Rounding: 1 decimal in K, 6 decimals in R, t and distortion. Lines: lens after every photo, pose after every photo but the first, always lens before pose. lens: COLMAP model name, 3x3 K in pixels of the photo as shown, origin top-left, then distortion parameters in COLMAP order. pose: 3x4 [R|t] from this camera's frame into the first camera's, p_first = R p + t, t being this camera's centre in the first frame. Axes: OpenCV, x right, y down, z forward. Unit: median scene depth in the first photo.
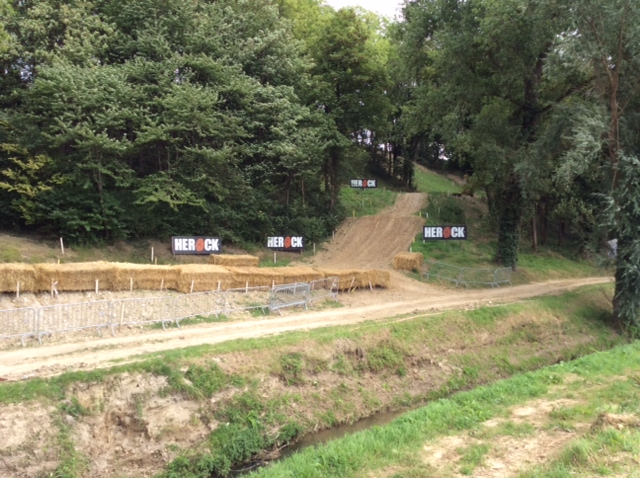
lens RADIAL K [[569.1, 0, 320.0], [0, 569.1, 239.0], [0, 0, 1]] dist [0.132153, -0.223935]
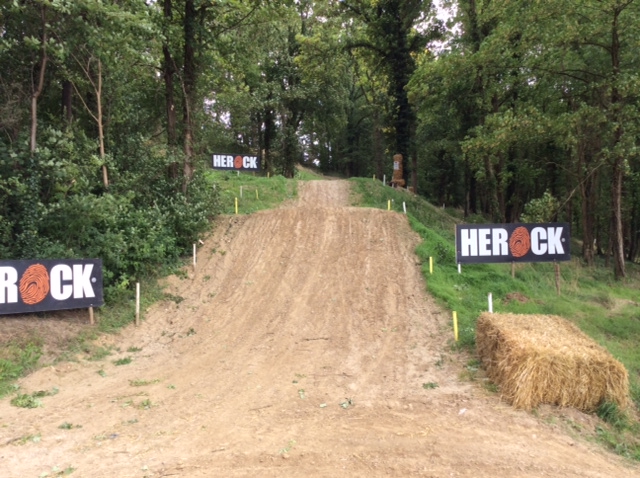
lens RADIAL K [[569.1, 0, 320.0], [0, 569.1, 239.0], [0, 0, 1]] dist [0.132153, -0.223935]
pose [[0.961183, -0.011895, 0.275654, -0.000583], [0.020805, 0.999351, -0.029421, -0.005239], [-0.275125, 0.034014, 0.960807, 0.685436]]
